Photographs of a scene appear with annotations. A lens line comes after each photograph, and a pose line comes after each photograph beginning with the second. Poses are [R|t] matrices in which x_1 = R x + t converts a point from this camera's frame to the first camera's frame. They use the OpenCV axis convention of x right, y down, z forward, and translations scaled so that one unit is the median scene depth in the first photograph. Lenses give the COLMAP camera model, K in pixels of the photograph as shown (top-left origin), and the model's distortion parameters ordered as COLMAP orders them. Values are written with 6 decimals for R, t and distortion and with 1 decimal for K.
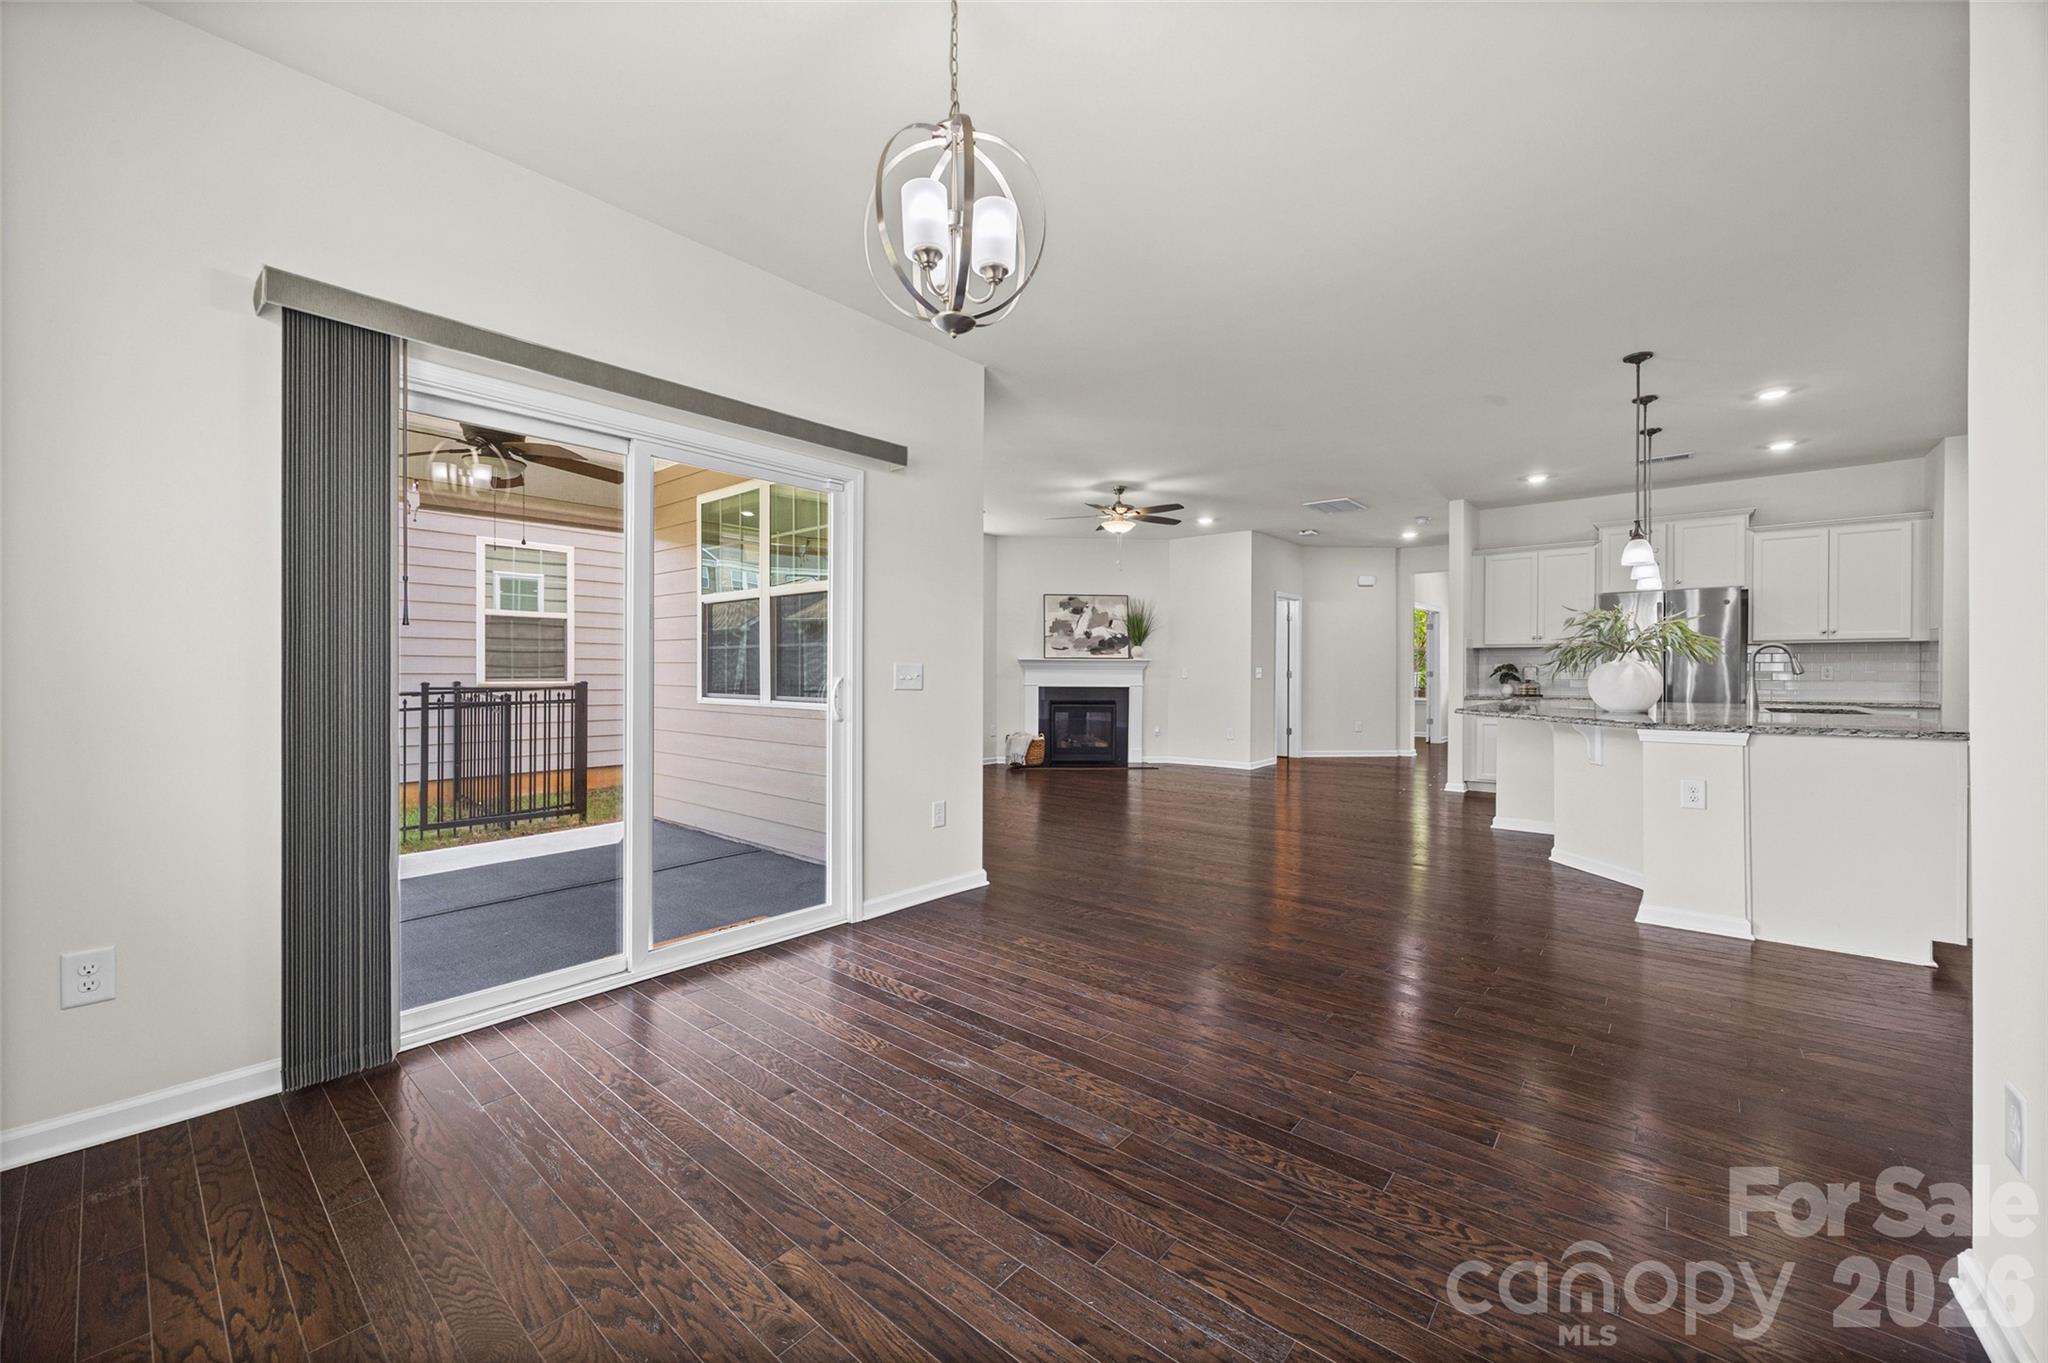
lens RADIAL K [[786.5, 0, 1019.1], [0, 786.5, 671.6], [0, 0, 1]] dist [-0.001700, -0.000047]
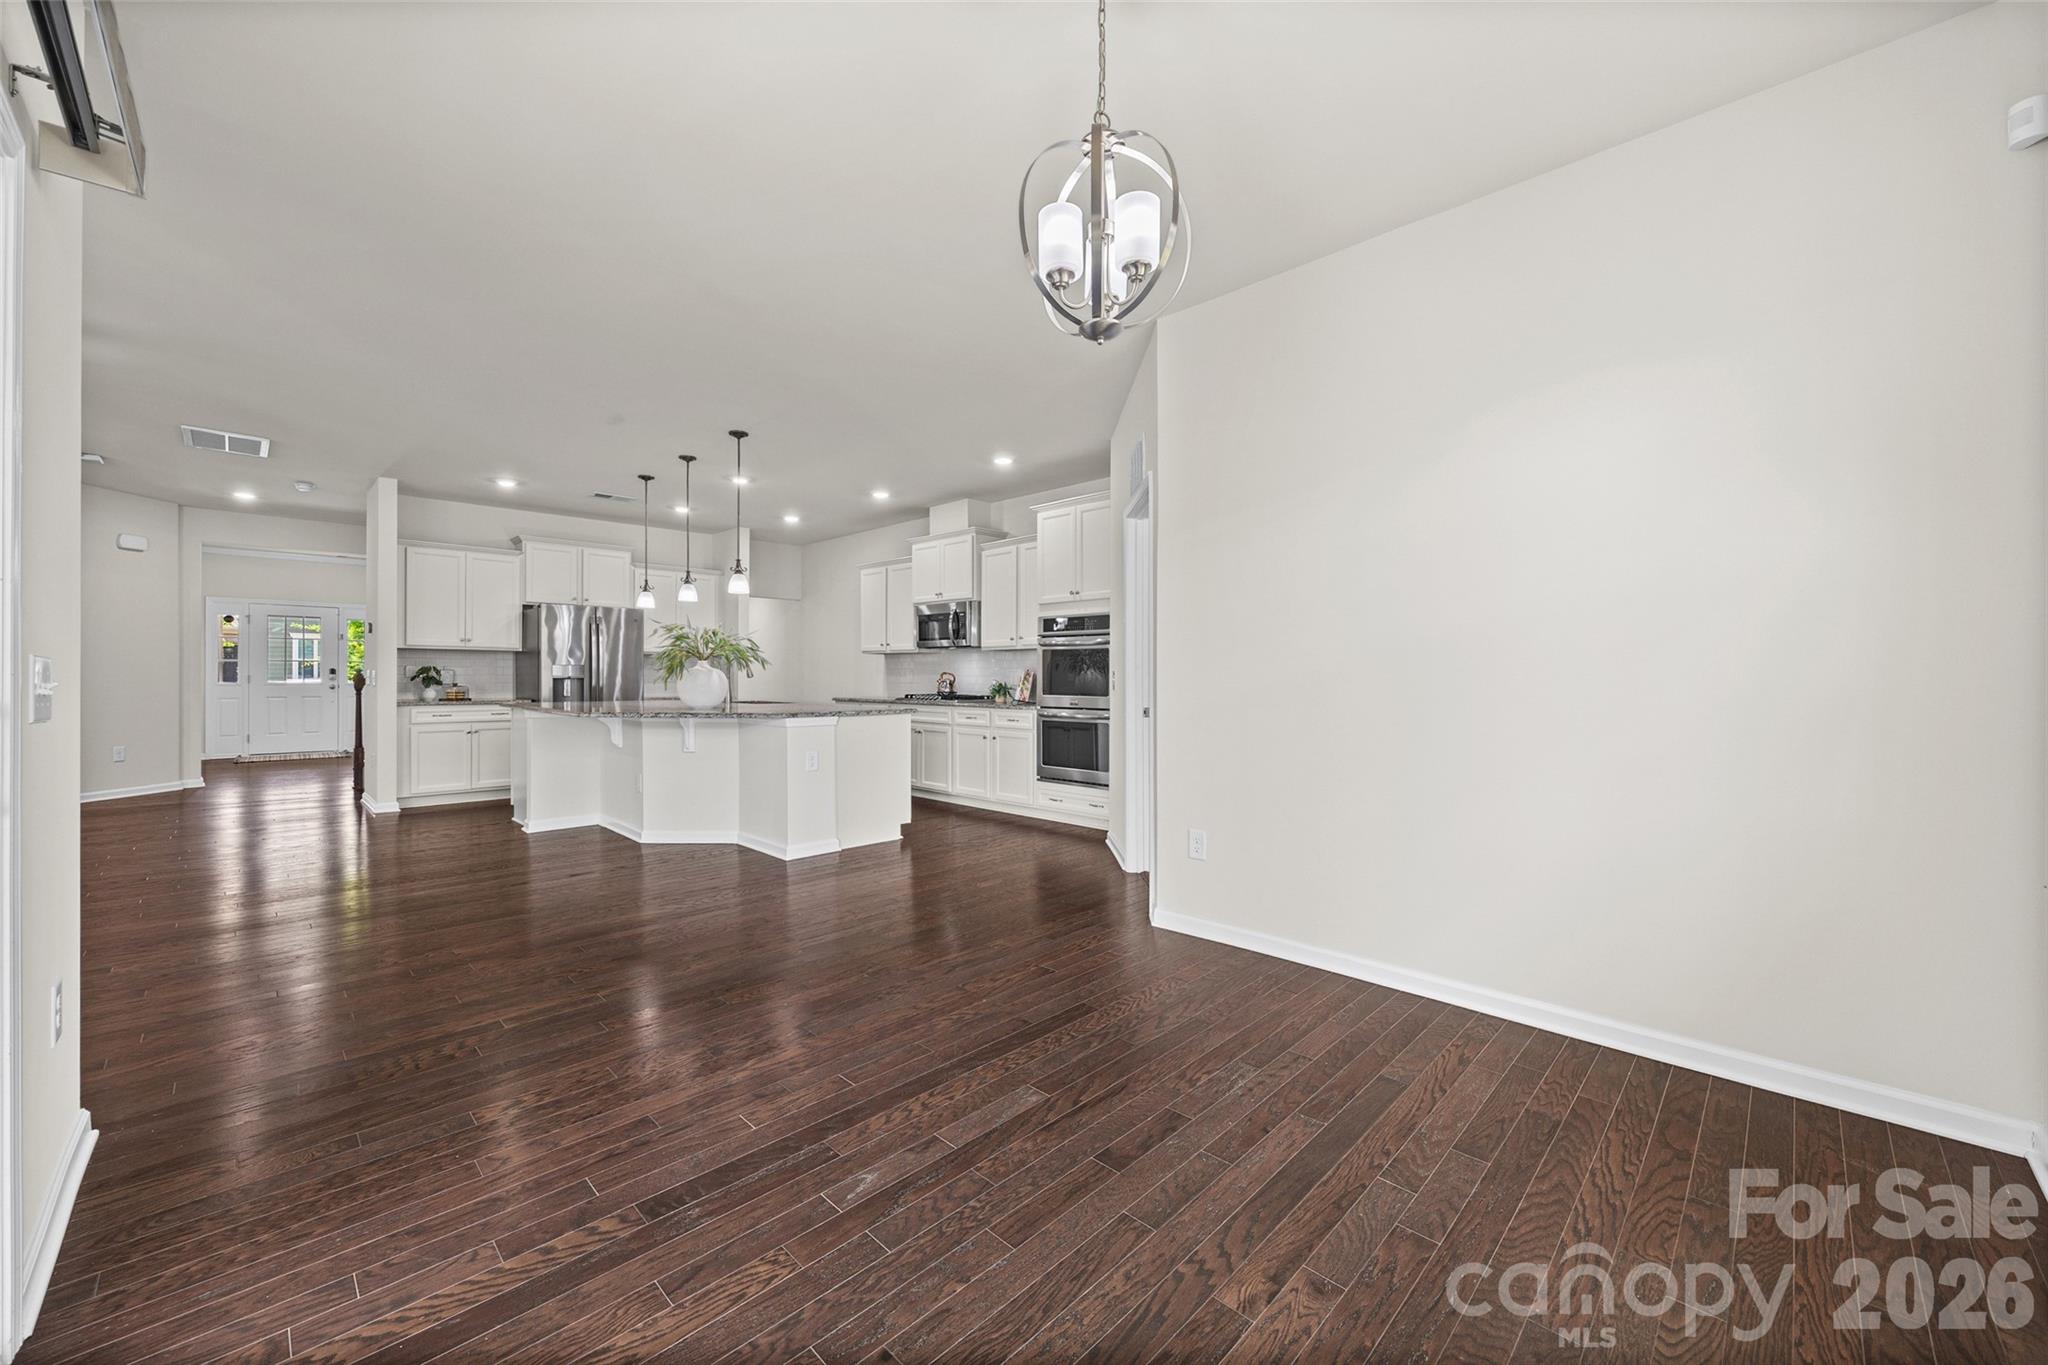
lens RADIAL K [[783.4, 0, 1012.6], [0, 783.4, 671.4], [0, 0, 1]] dist [-0.005563, 0.000007]
pose [[0.080166, 0.005257, 0.996768, -0.218112], [-0.002353, 0.999984, -0.005084, -0.000576], [-0.996779, -0.001938, 0.080177, 0.206950]]
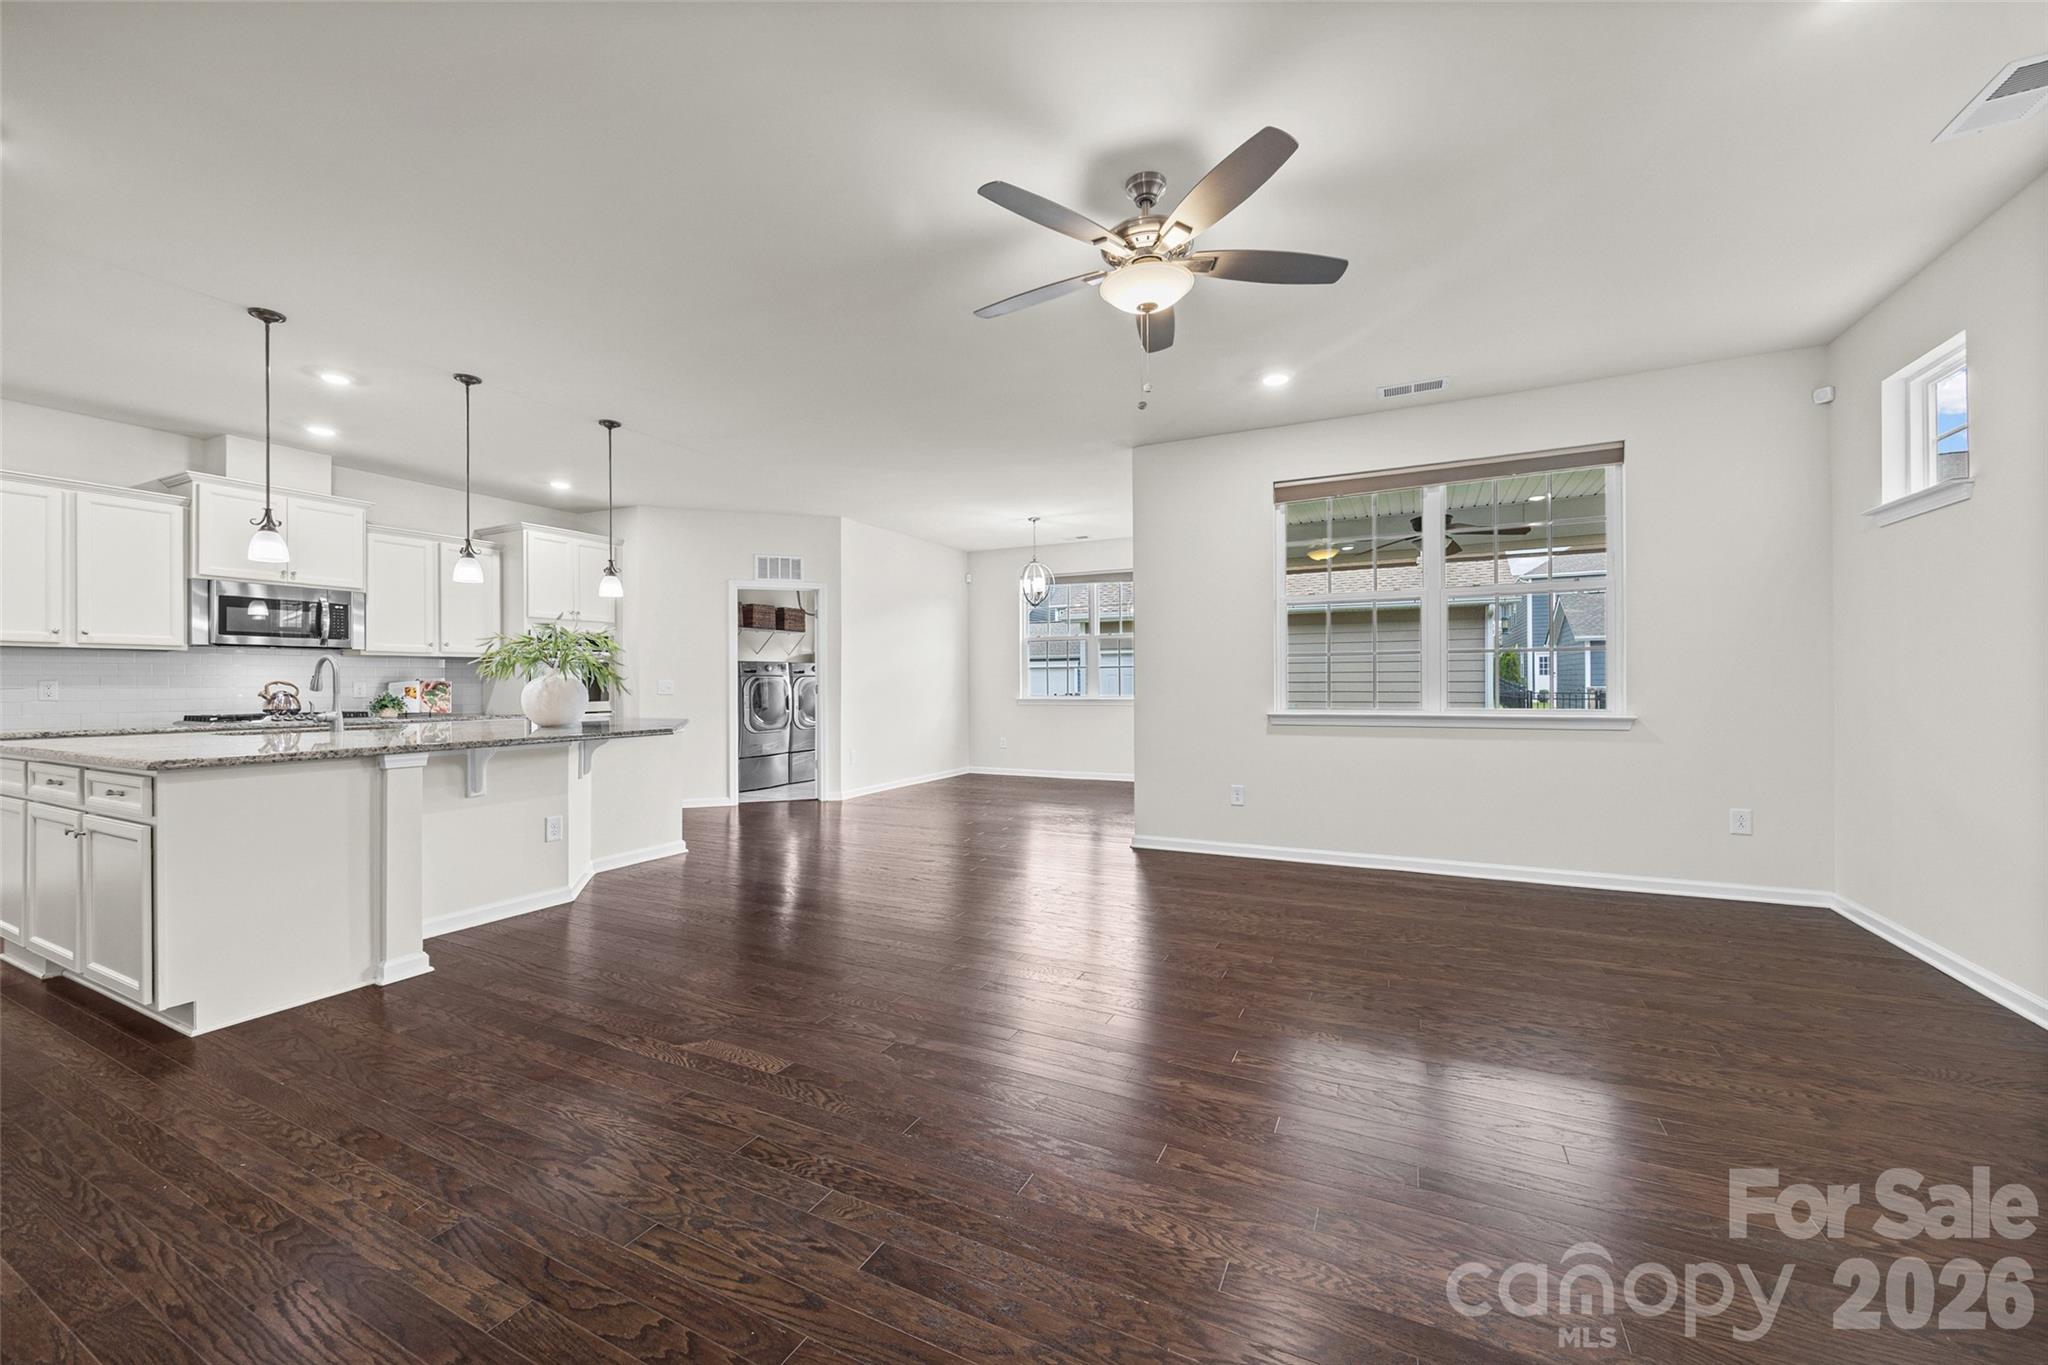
lens RADIAL K [[792.4, 0, 1005.0], [0, 792.4, 683.6], [0, 0, 1]] dist [-0.000534, -0.000328]
pose [[-0.974699, 0.005214, -0.223459, 0.218569], [0.004647, 0.999985, 0.003064, -0.001886], [0.223471, 0.001948, -0.974709, 1.081150]]
